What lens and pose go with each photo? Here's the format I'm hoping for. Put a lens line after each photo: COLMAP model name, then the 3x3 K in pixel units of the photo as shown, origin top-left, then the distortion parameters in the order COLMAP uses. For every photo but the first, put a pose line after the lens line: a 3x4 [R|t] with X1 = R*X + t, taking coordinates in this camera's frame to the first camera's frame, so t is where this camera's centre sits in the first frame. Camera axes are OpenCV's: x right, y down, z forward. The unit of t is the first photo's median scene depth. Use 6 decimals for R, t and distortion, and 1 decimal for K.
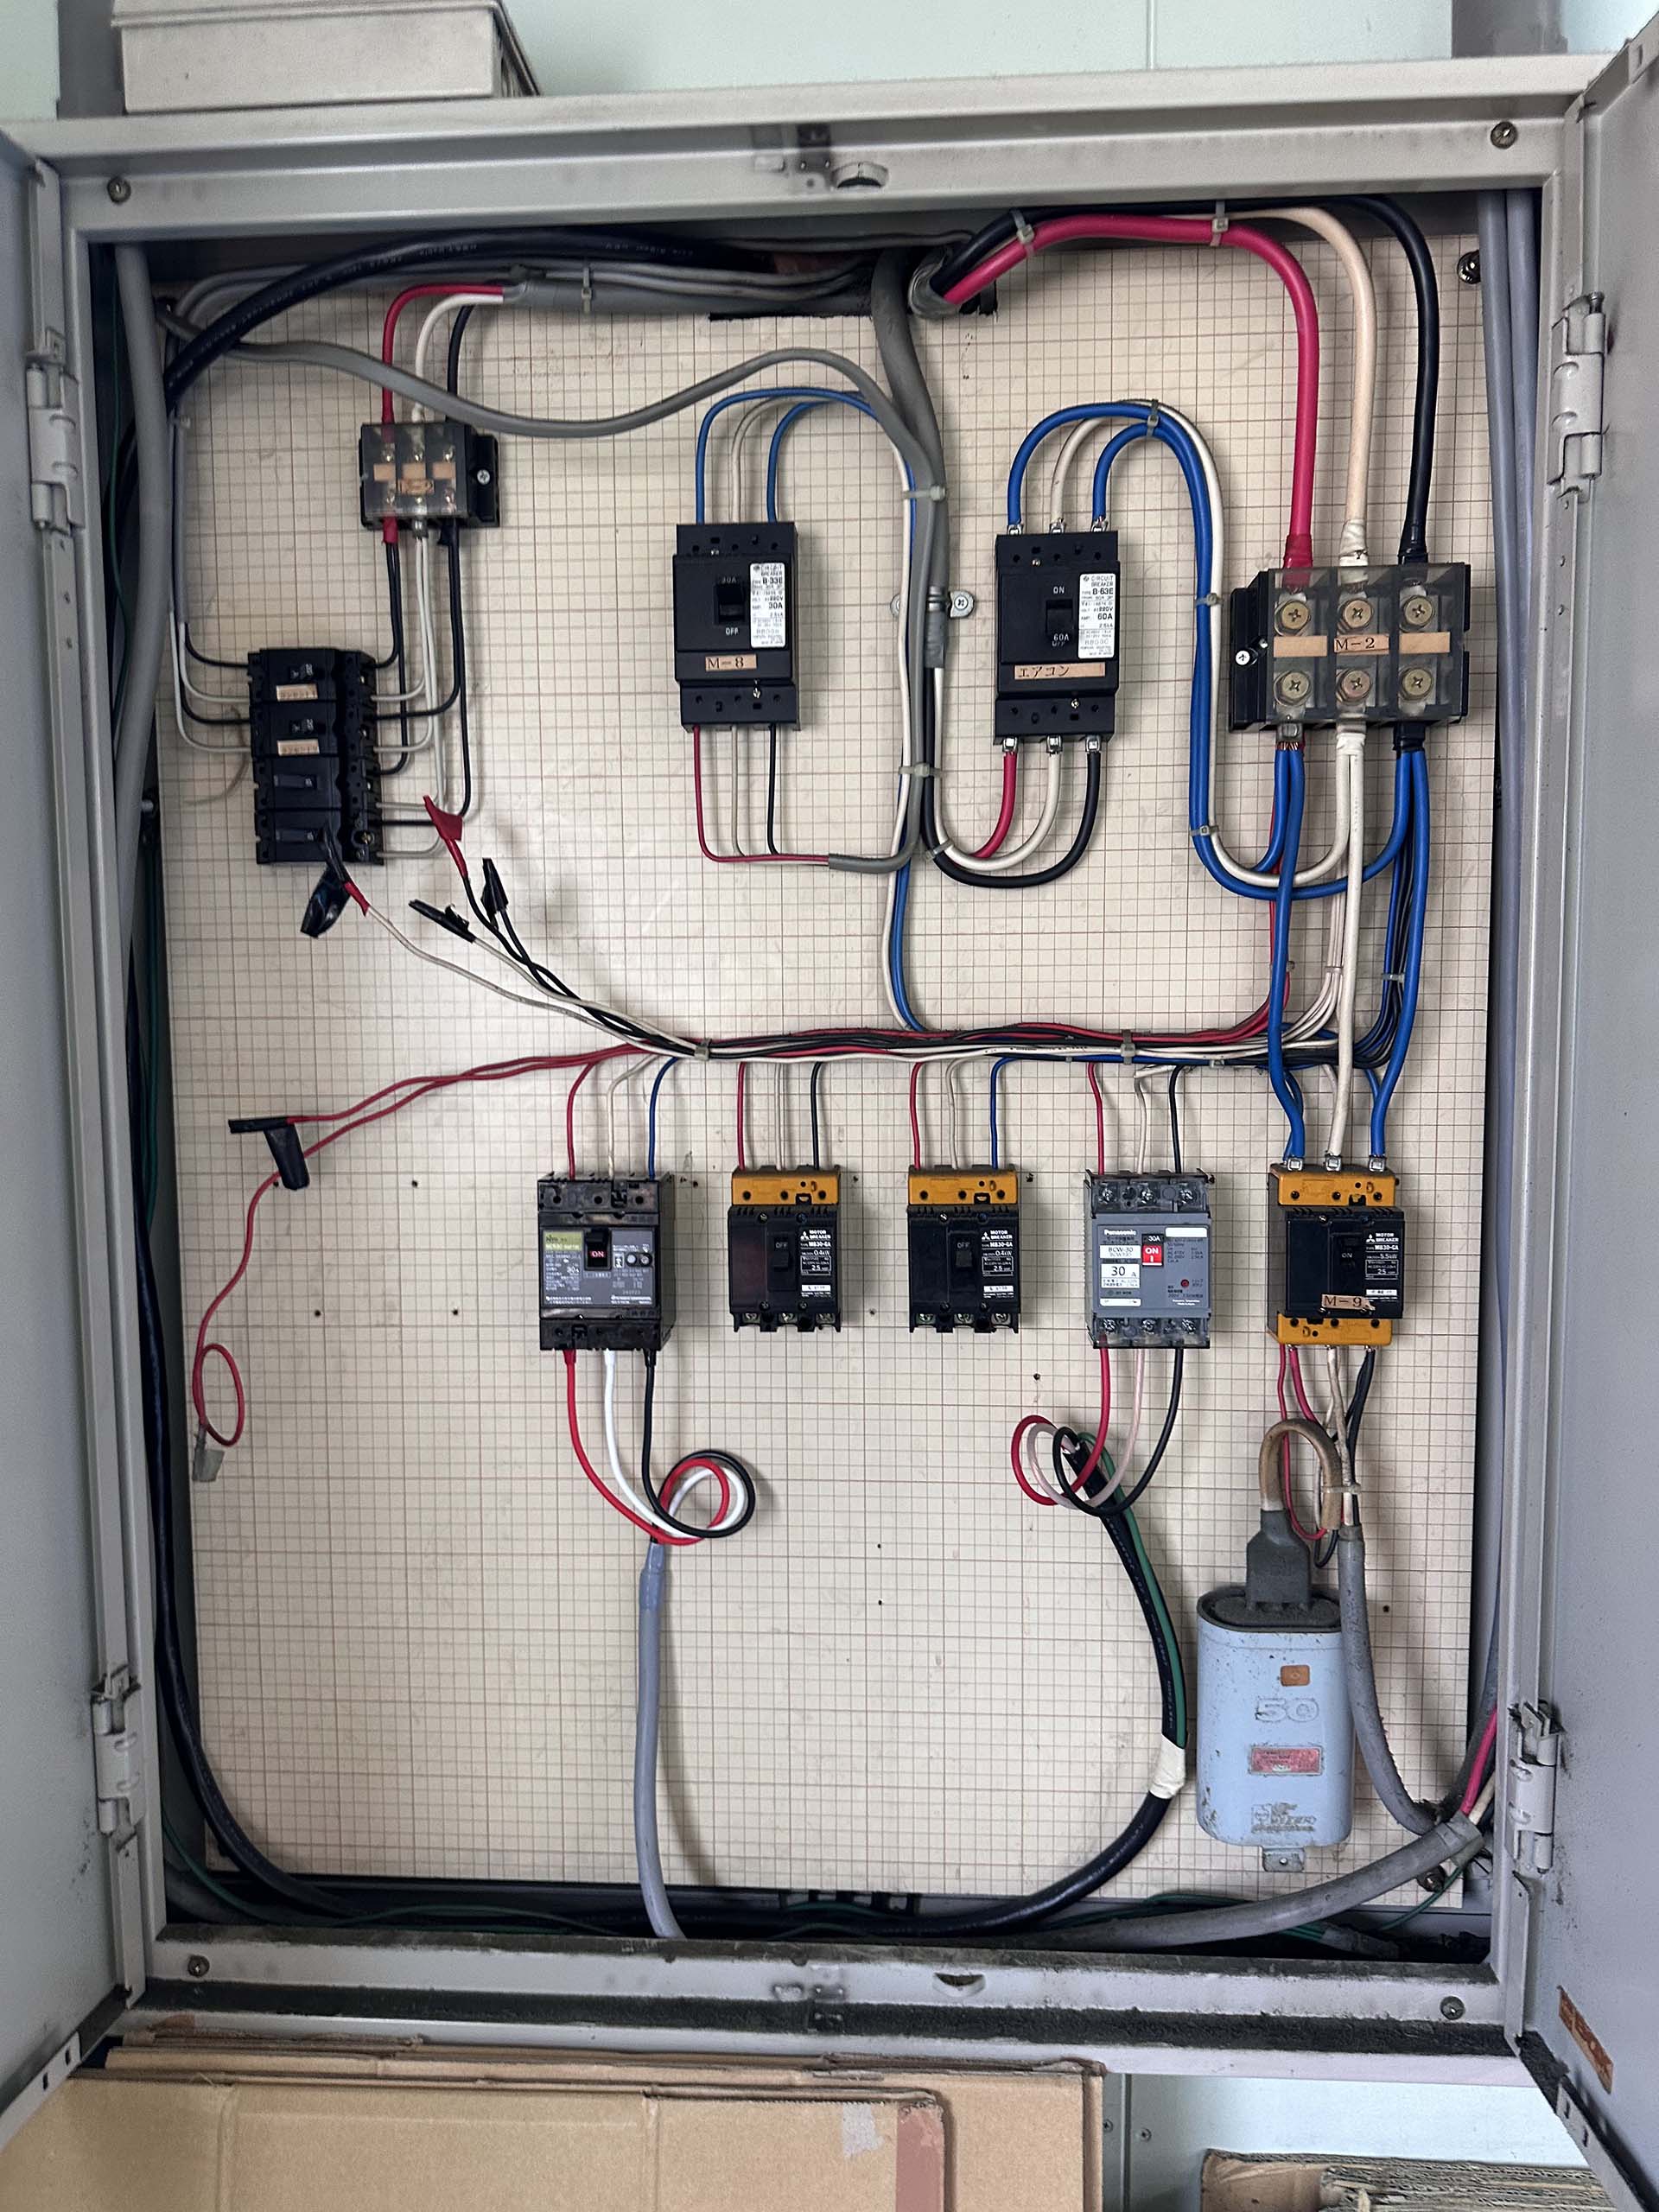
lens RADIAL K [[1568.1, 0, 817.9], [0, 1568.1, 1093.4], [0, 0, 1]] dist [0.027224, -0.045295]
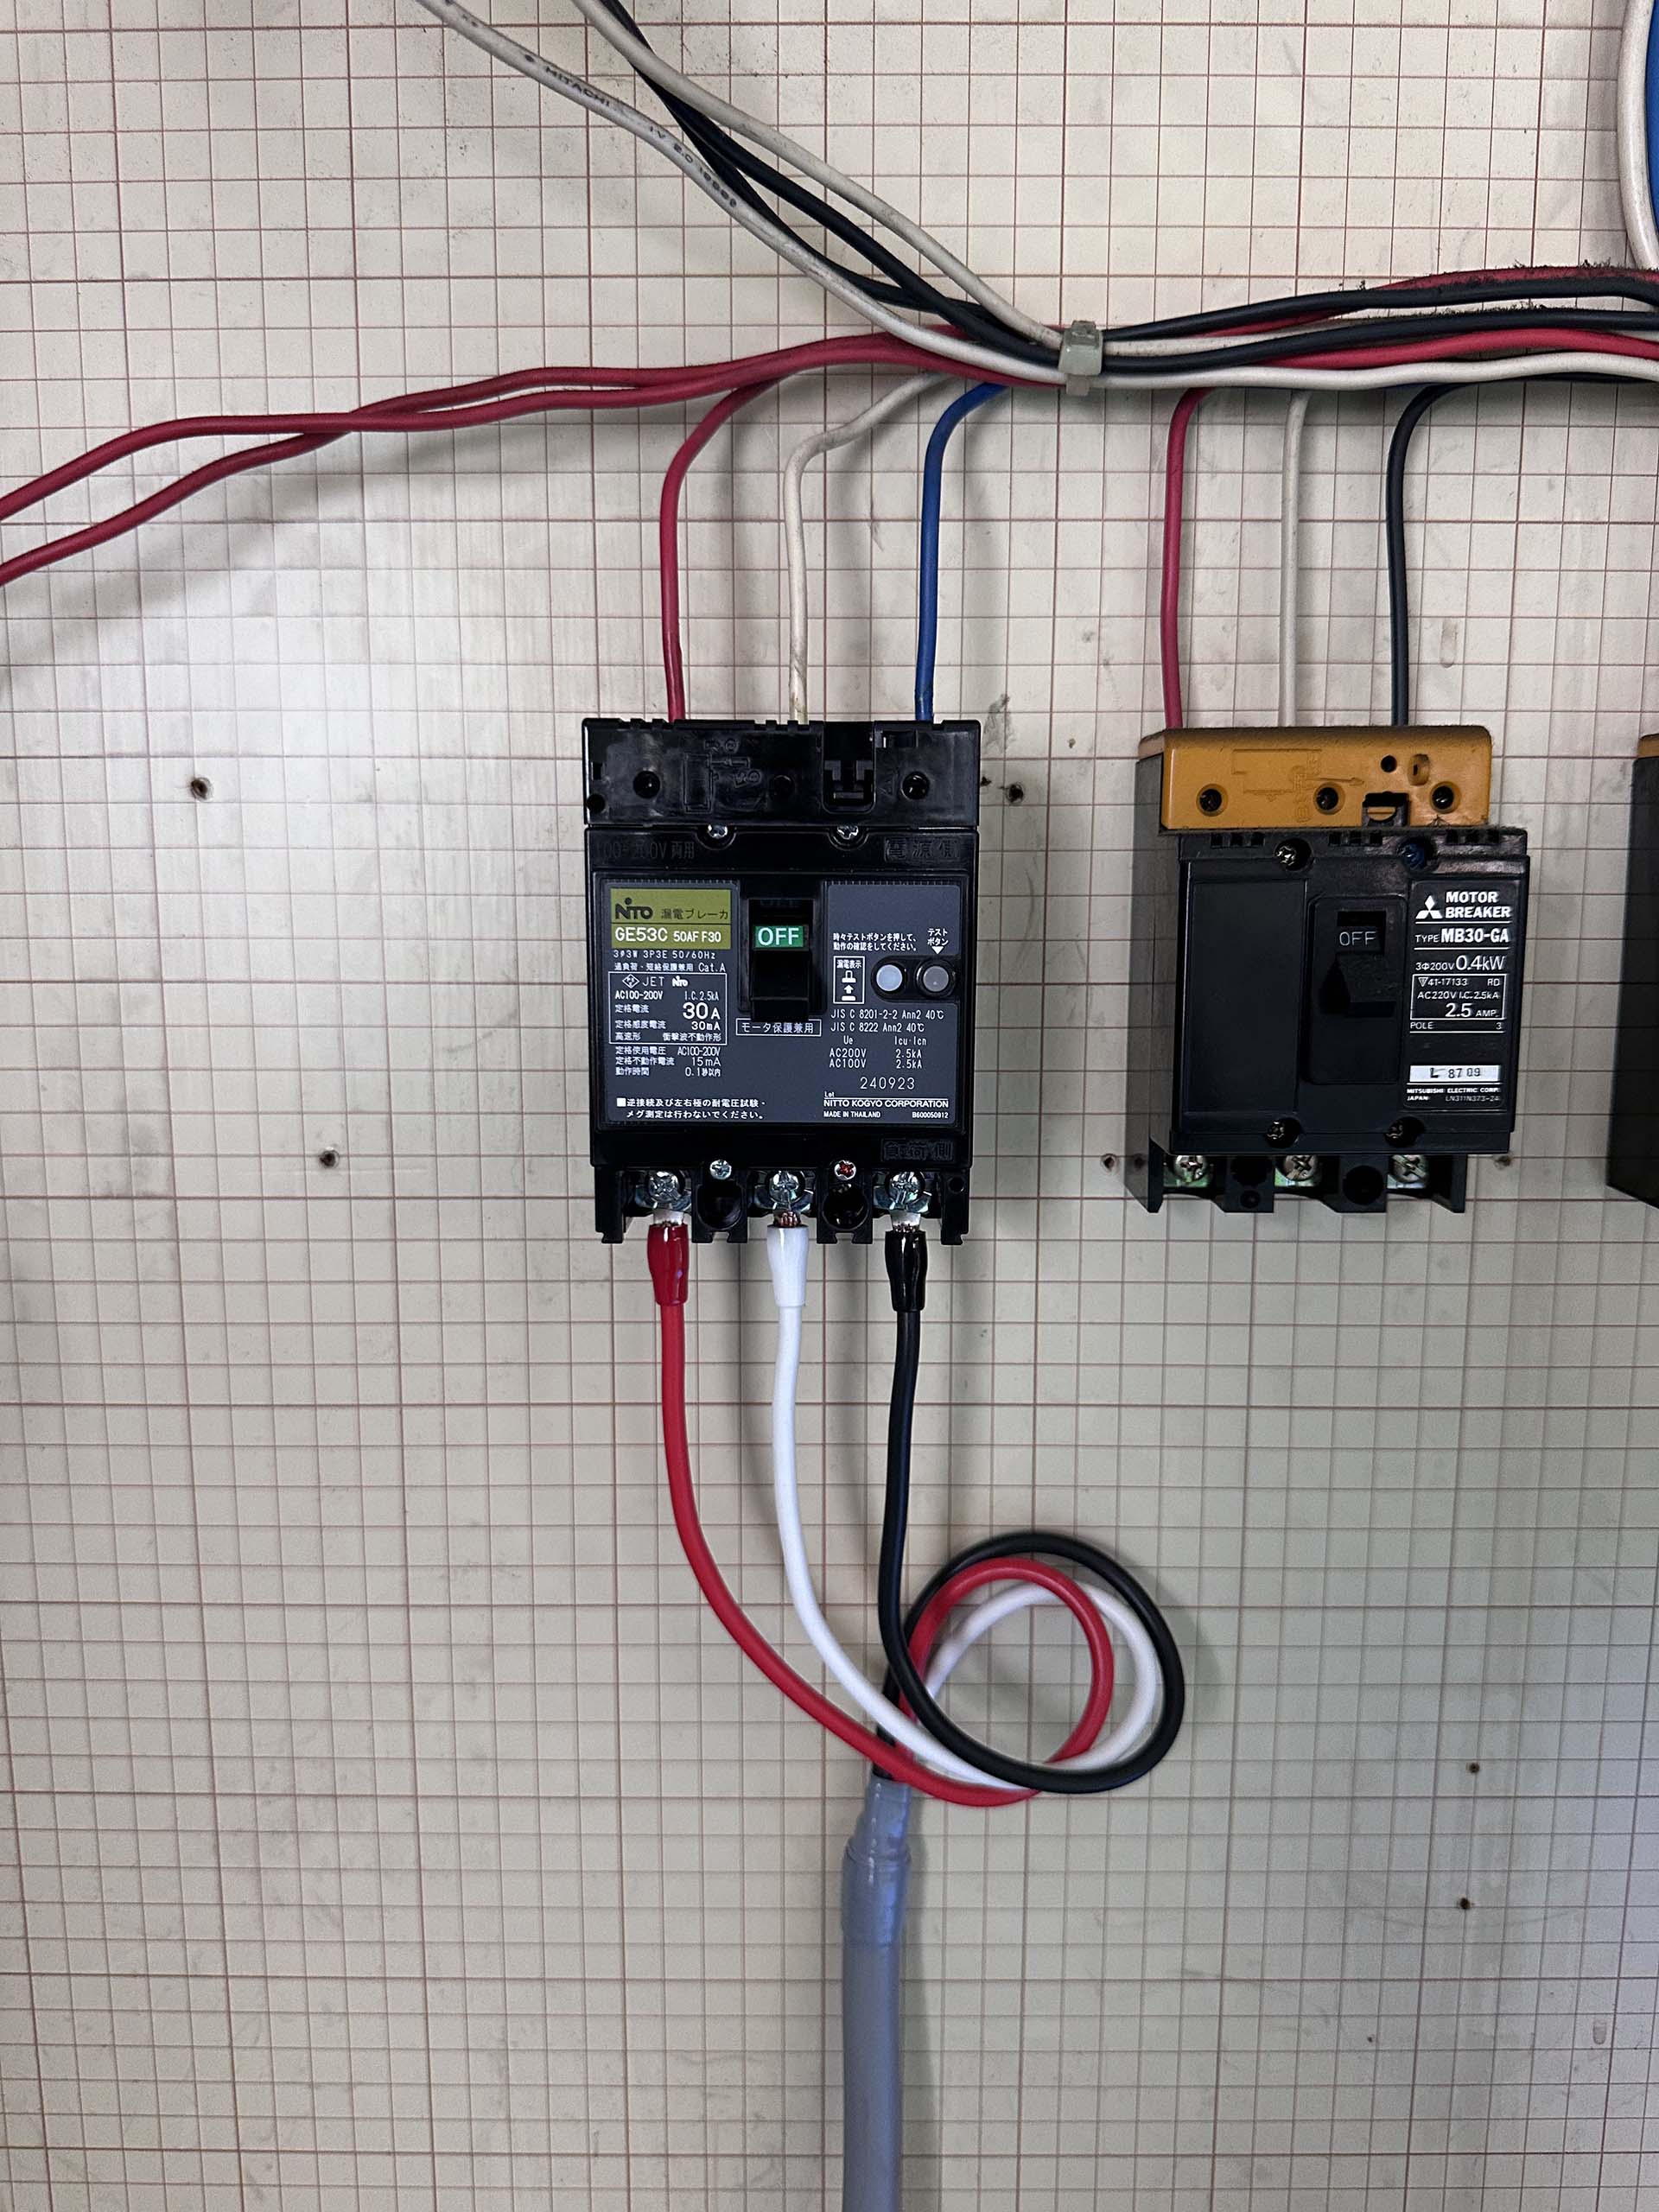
lens RADIAL K [[1568.1, 0, 808.9], [0, 1568.1, 1145.5], [0, 0, 1]] dist [0.027224, -0.045295]
pose [[0.998546, 0.000571, 0.053896, -0.149119], [-0.005707, 0.995443, 0.095184, 0.107420], [-0.053596, -0.095353, 0.994000, 0.674676]]
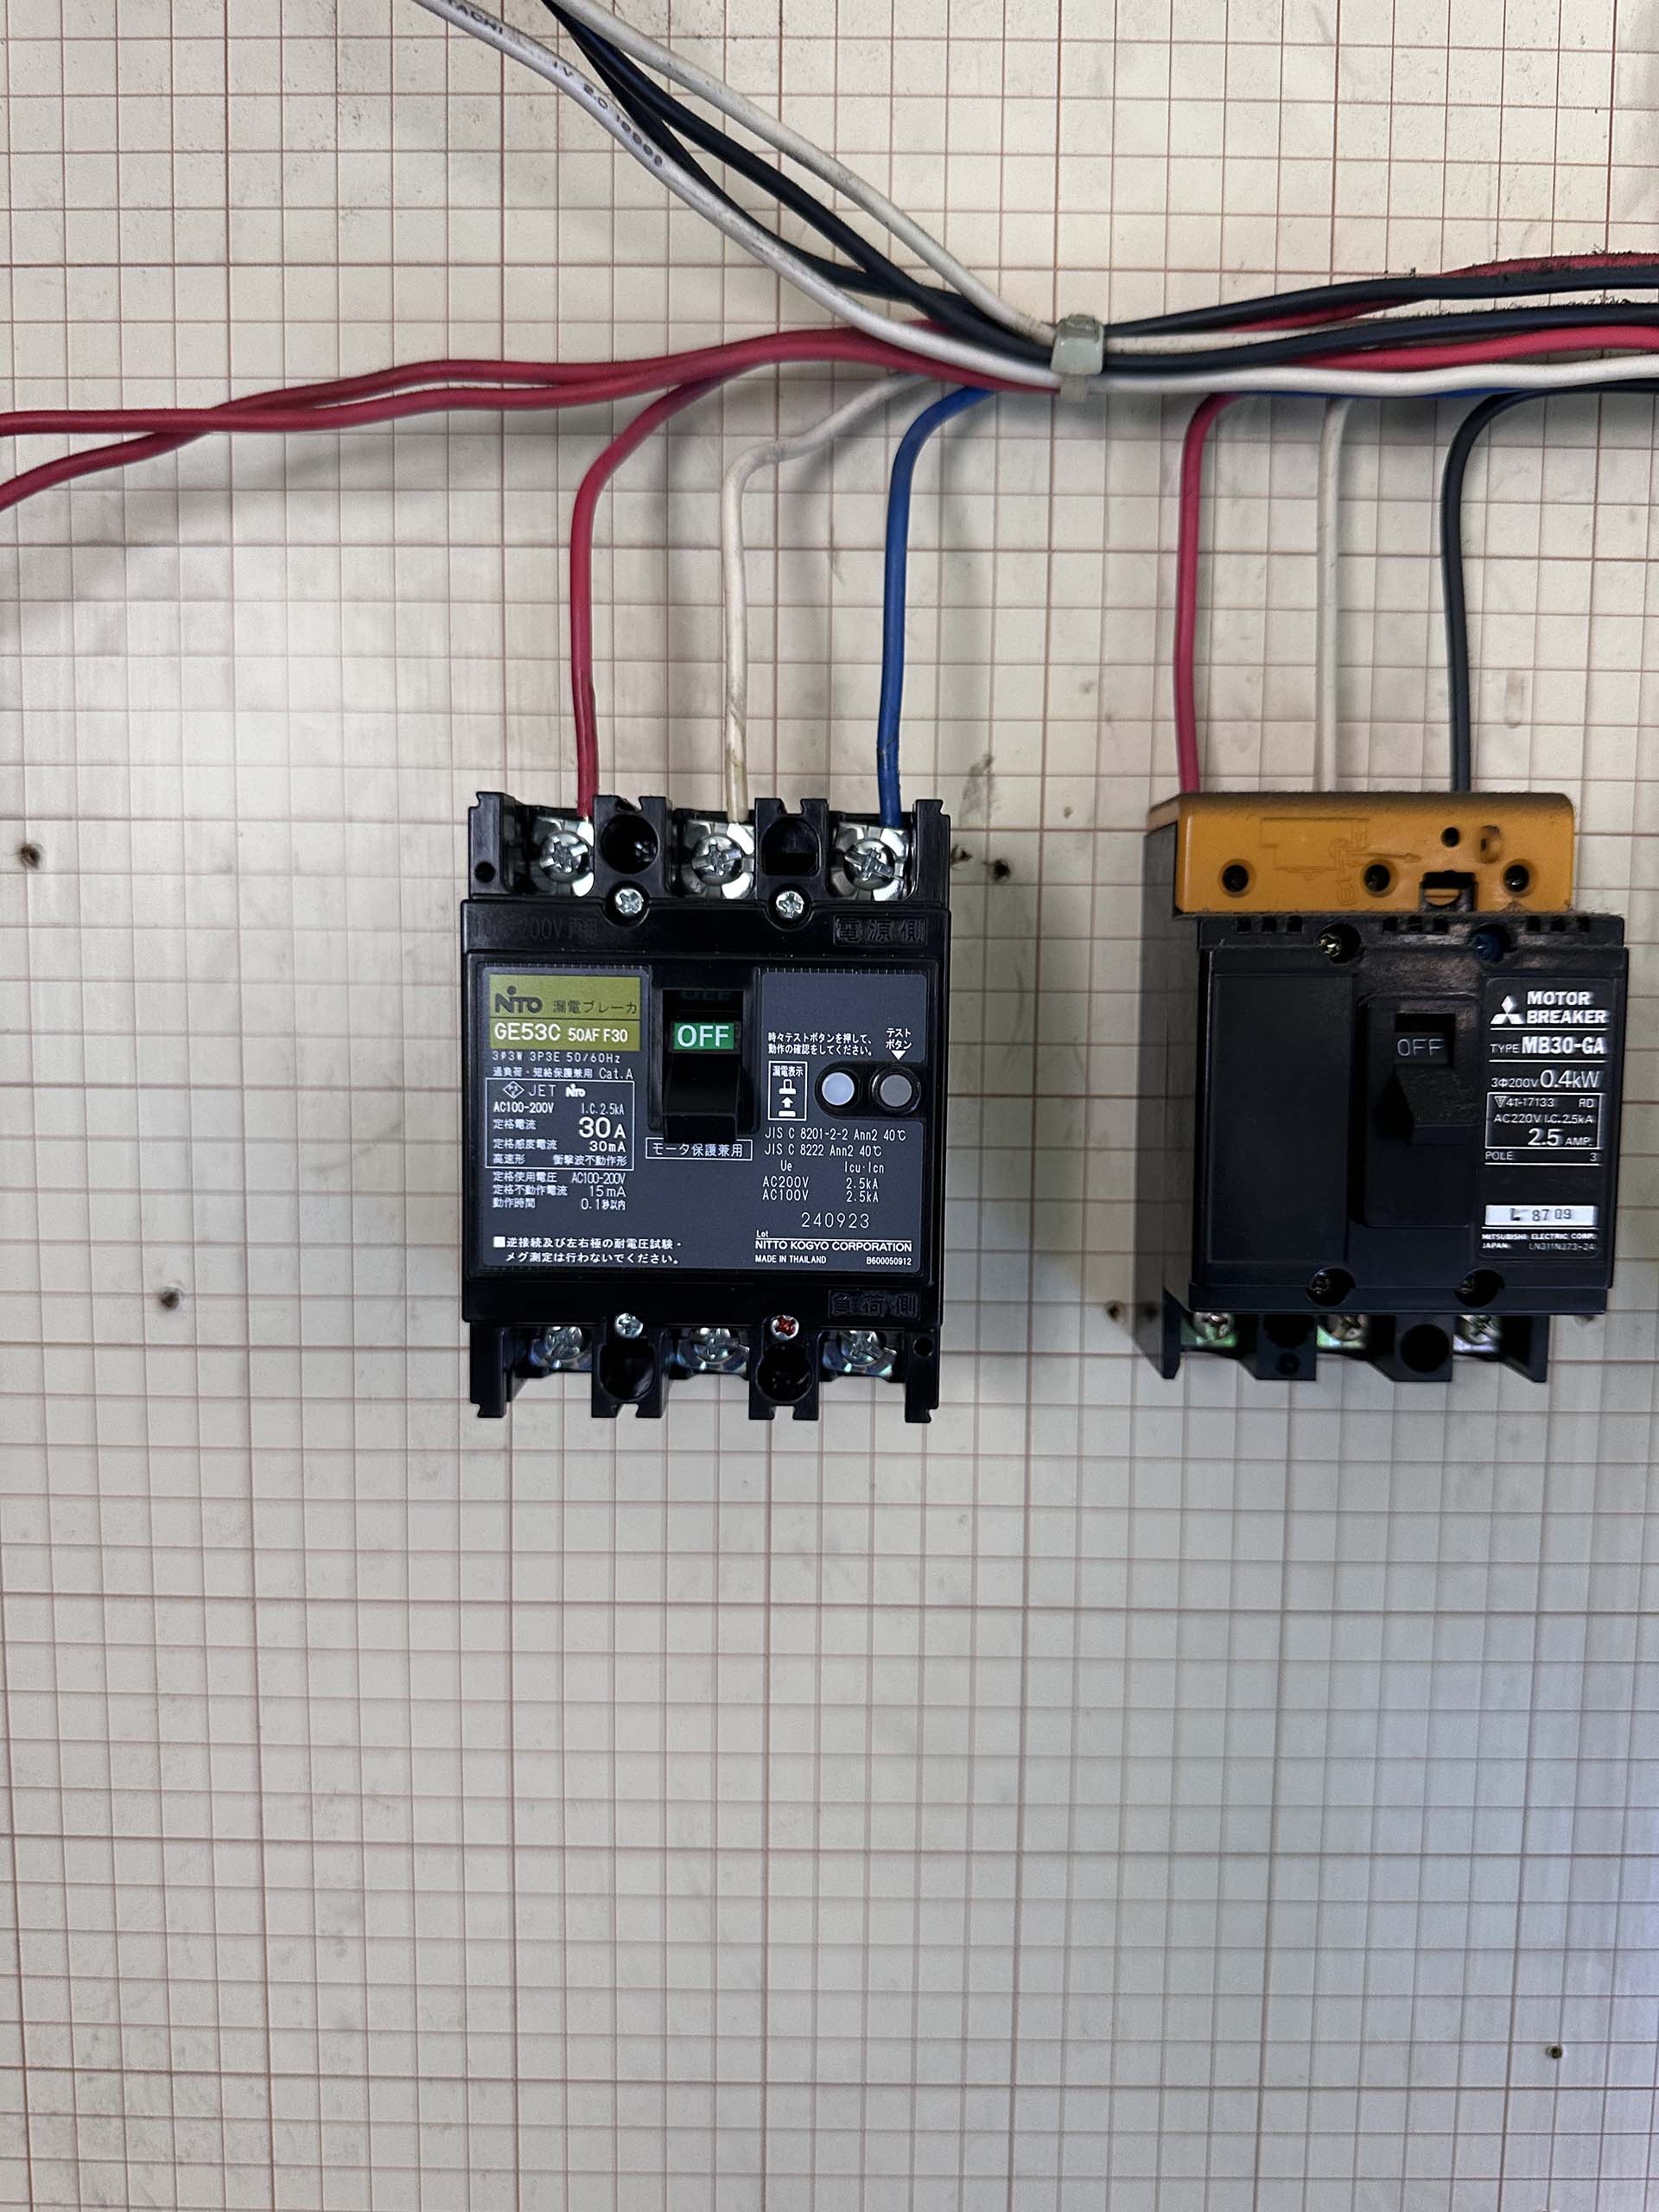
lens RADIAL K [[1568.1, 0, 819.0], [0, 1568.1, 1161.8], [0, 0, 1]] dist [0.027224, -0.045295]
pose [[0.998189, 0.013757, 0.058566, -0.134086], [-0.016062, 0.999108, 0.039061, 0.105728], [-0.057976, -0.039931, 0.997519, 0.736922]]
